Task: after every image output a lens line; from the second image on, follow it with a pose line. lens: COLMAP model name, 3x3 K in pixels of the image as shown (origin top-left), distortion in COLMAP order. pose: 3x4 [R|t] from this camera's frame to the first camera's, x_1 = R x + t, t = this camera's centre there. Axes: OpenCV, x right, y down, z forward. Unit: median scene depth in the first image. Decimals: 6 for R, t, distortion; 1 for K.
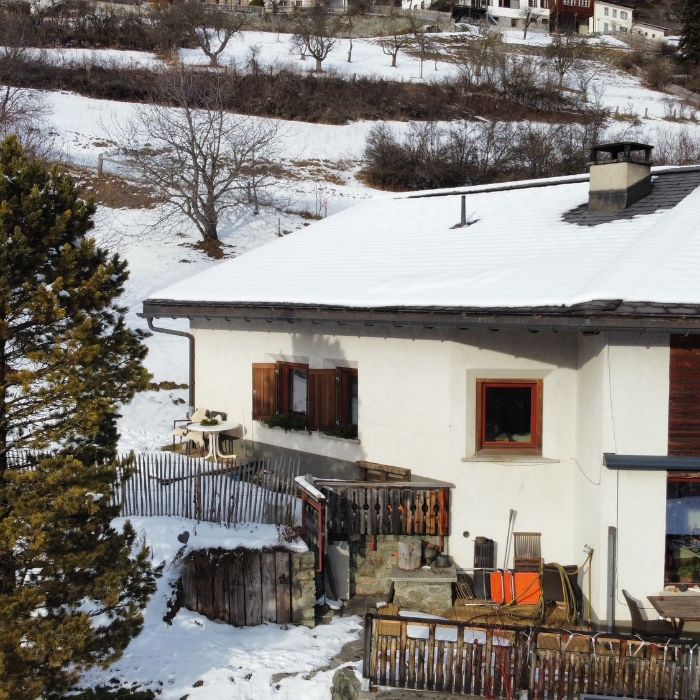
lens RADIAL K [[948.4, 0, 350.0], [0, 948.4, 350.0], [0, 0, 1]] dist [0.017147, -0.075202]
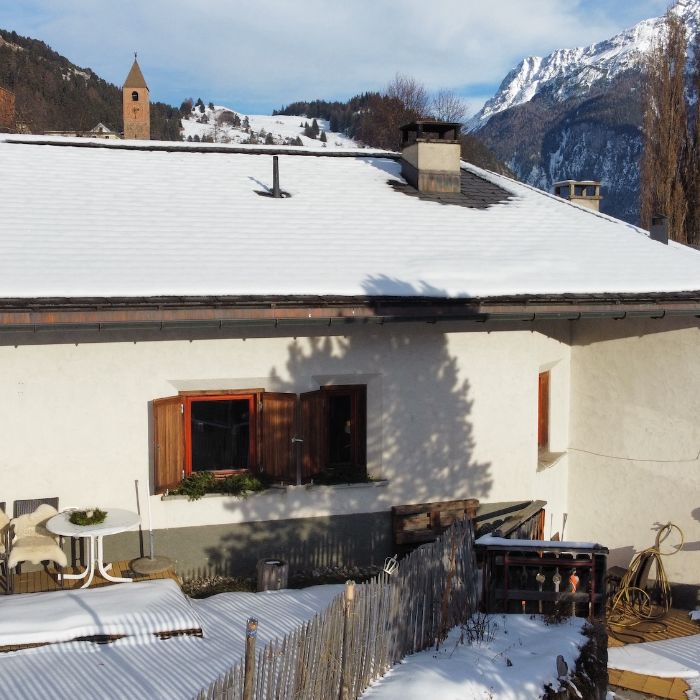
lens RADIAL K [[948.4, 0, 350.0], [0, 948.4, 350.0], [0, 0, 1]] dist [0.017147, -0.075202]
pose [[0.416771, -0.073748, 0.906015, -0.561856], [0.064942, 0.996572, 0.051245, -0.038597], [-0.906689, 0.037481, 0.420131, 0.602123]]
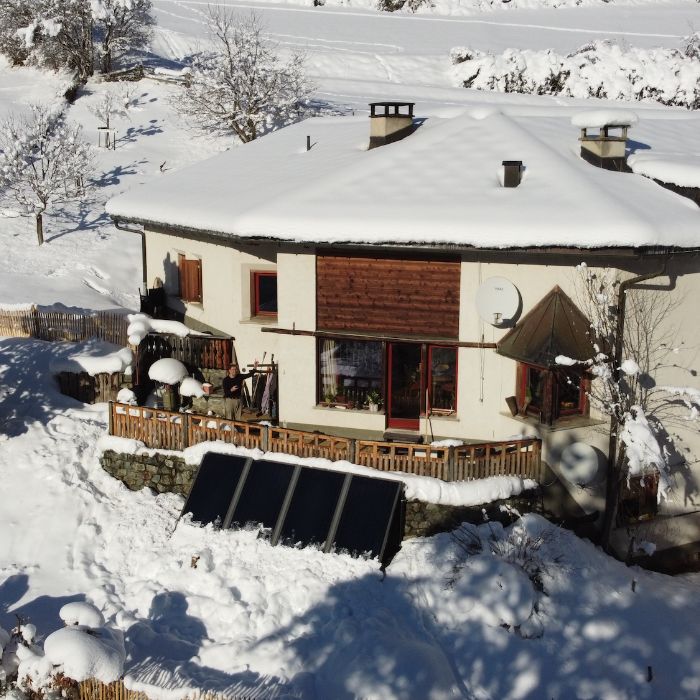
lens RADIAL K [[948.4, 0, 350.0], [0, 948.4, 350.0], [0, 0, 1]] dist [0.017147, -0.075202]
pose [[0.963398, 0.048525, -0.263647, 0.536035], [-0.014769, 0.991595, 0.128538, -0.031321], [0.267669, -0.119939, 0.956017, -0.334134]]
